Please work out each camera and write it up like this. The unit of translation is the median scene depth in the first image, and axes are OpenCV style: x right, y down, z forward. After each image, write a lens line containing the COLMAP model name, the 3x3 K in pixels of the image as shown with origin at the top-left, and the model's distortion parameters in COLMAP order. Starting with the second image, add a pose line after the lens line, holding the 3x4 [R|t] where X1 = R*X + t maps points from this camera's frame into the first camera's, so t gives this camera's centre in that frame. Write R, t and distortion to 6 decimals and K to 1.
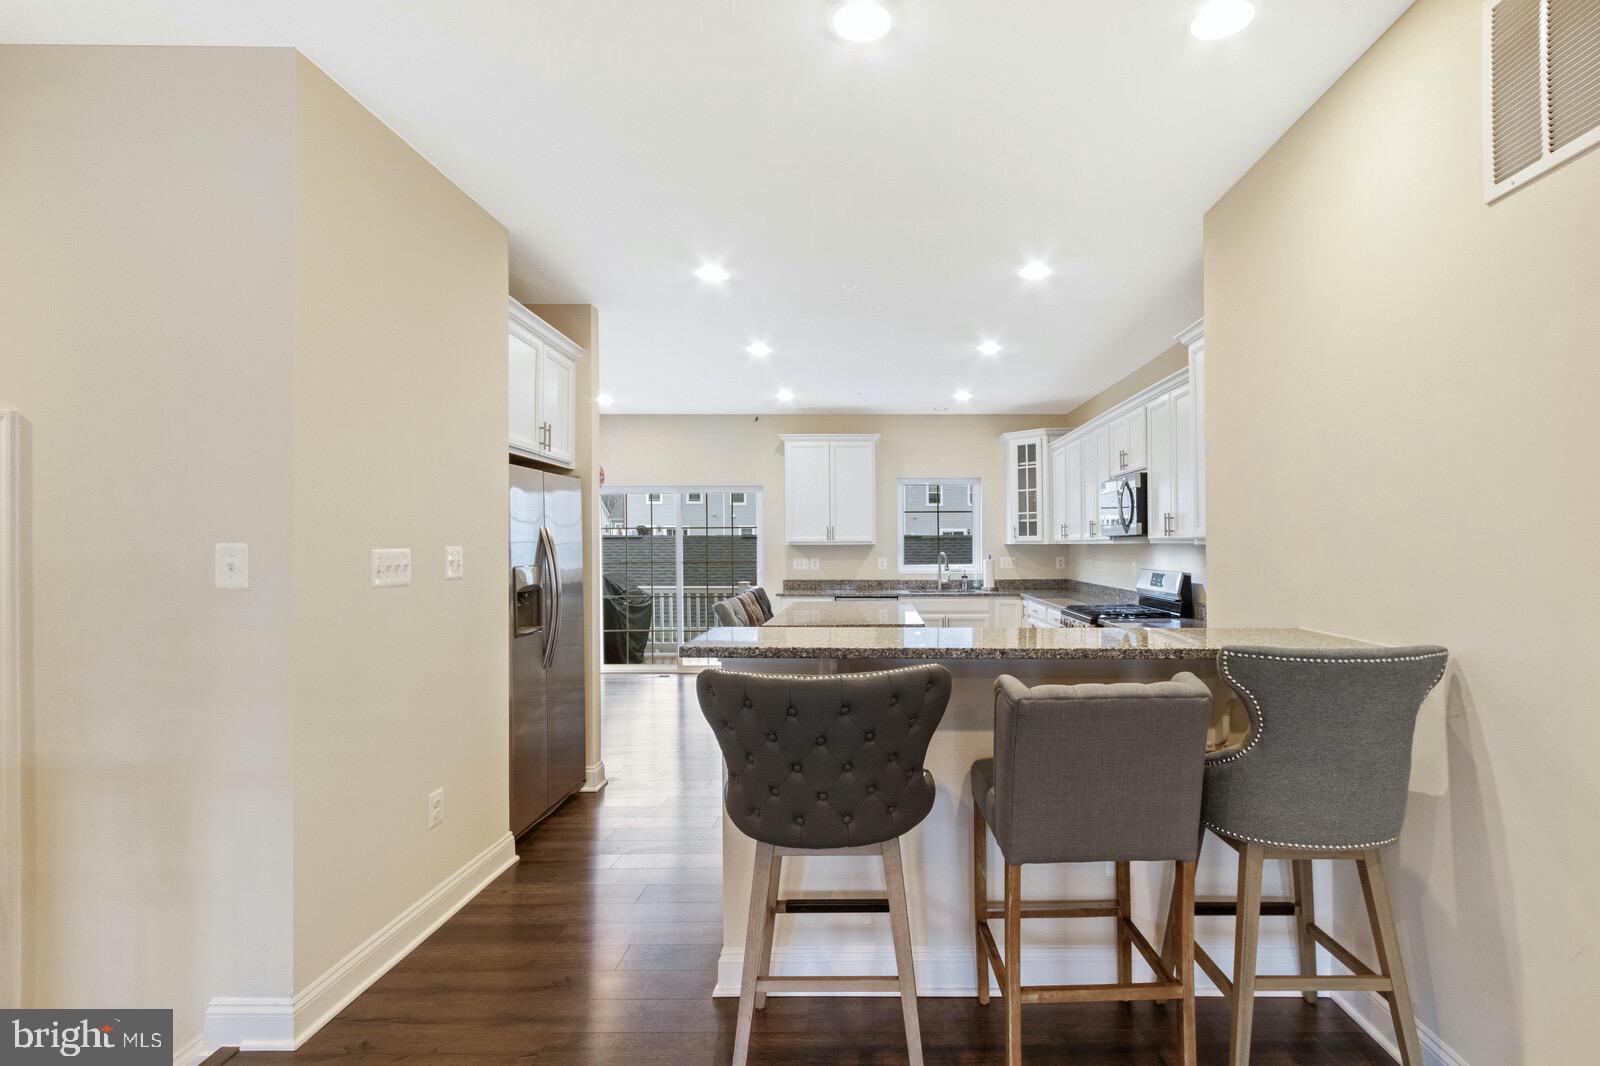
lens RADIAL K [[767.7, 0, 874.4], [0, 767.7, 555.3], [0, 0, 1]] dist [0.000932, 0.000063]
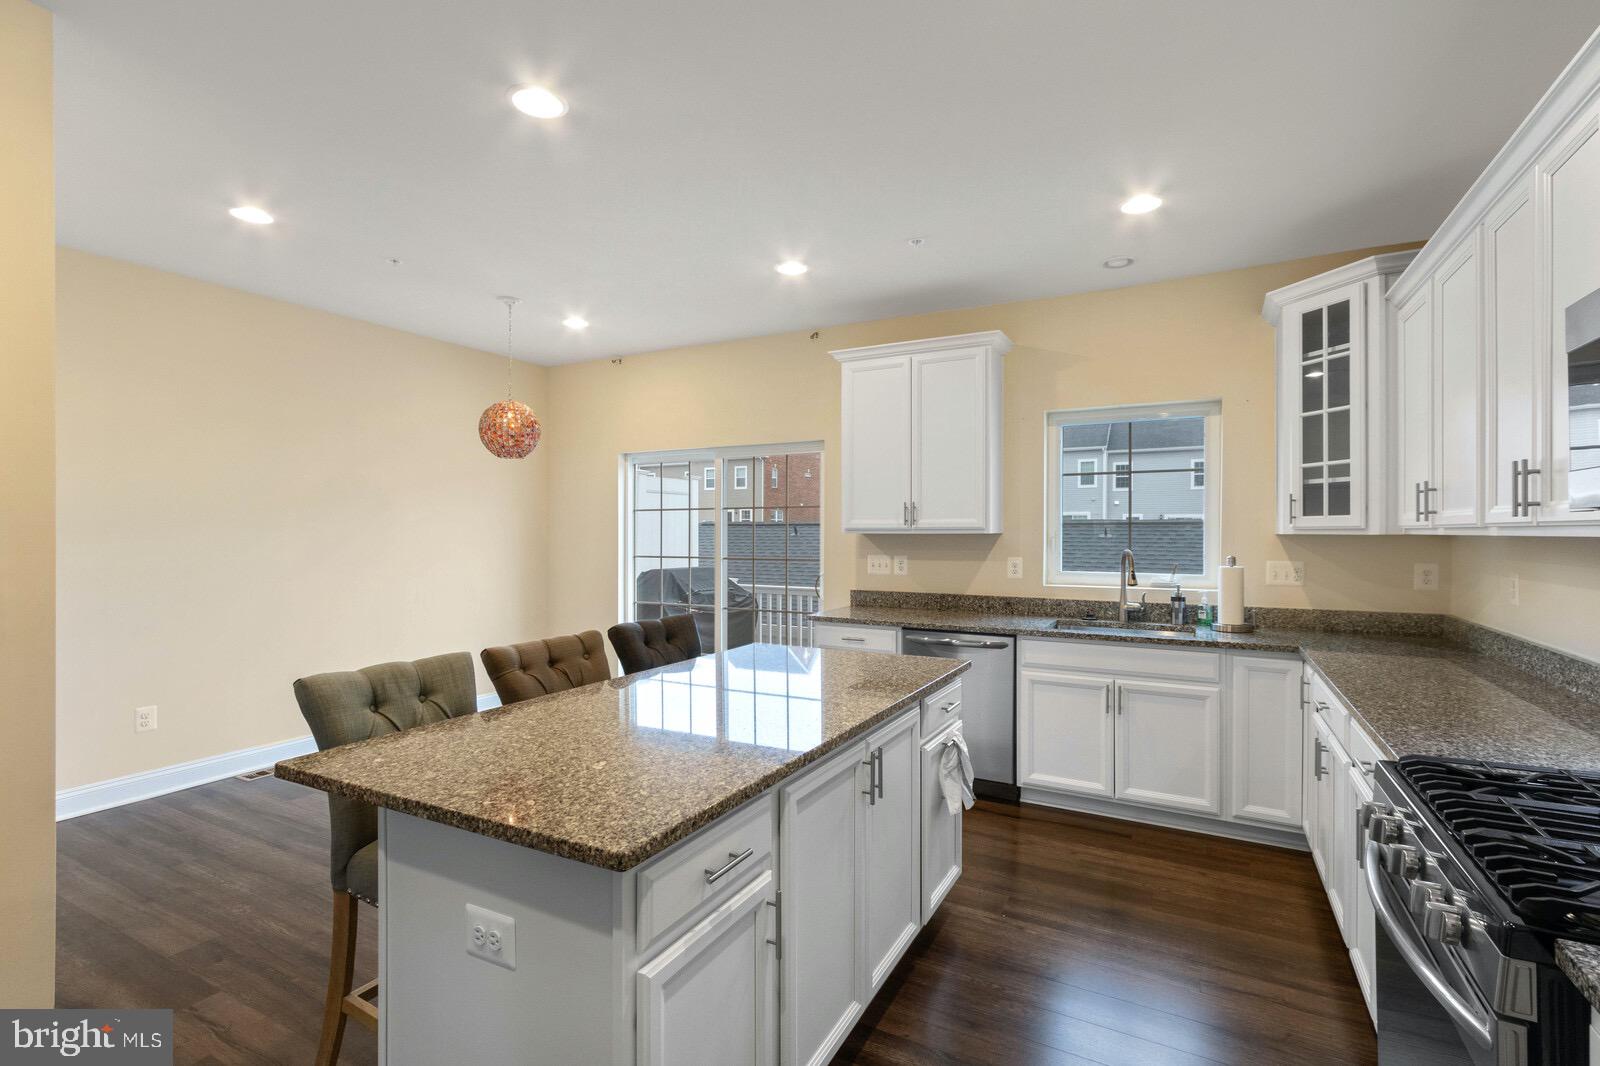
lens RADIAL K [[736.0, 0, 797.8], [0, 736.0, 536.0], [0, 0, 1]] dist [0.006264, -0.000126]
pose [[0.880205, 0.007348, -0.474536, 0.134638], [-0.010903, 0.999929, -0.004740, -0.008453], [0.474468, 0.009346, 0.880223, 0.486879]]
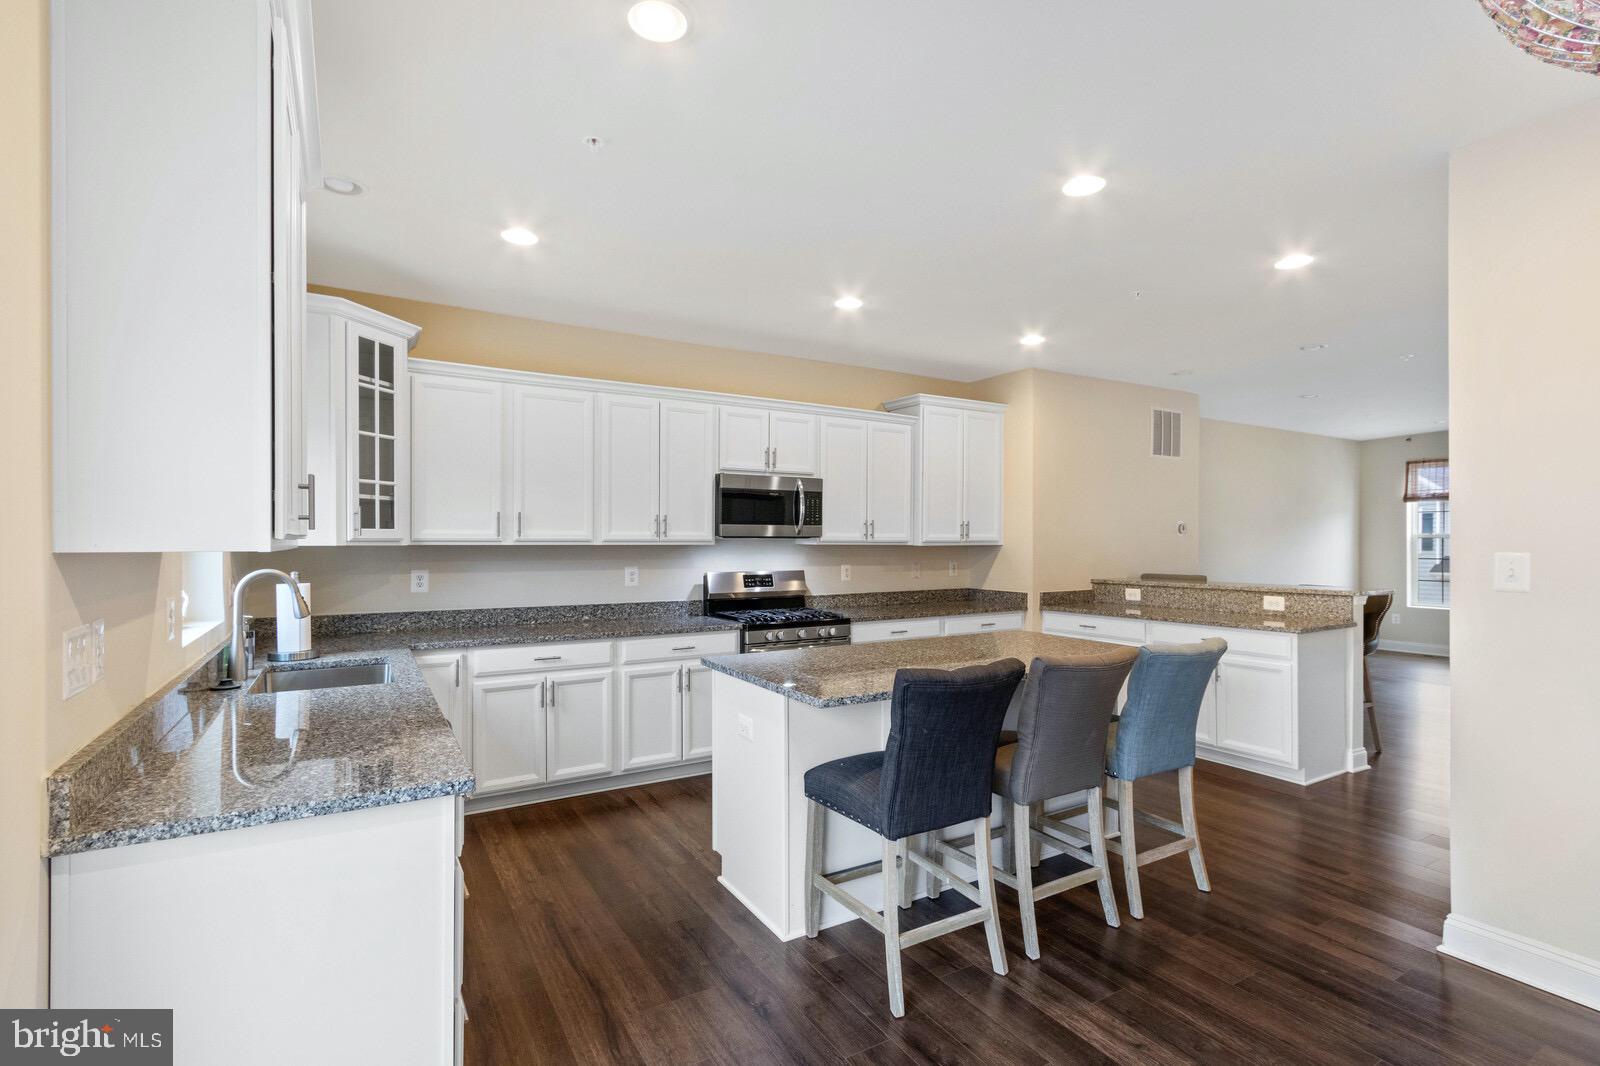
lens RADIAL K [[755.1, 0, 798.4], [0, 755.1, 541.6], [0, 0, 1]] dist [0.002867, -0.000059]
pose [[-0.509444, 0.004838, 0.860490, -0.352810], [0.013234, 0.999910, 0.002213, -0.014637], [-0.860402, 0.012515, -0.509462, 1.014923]]
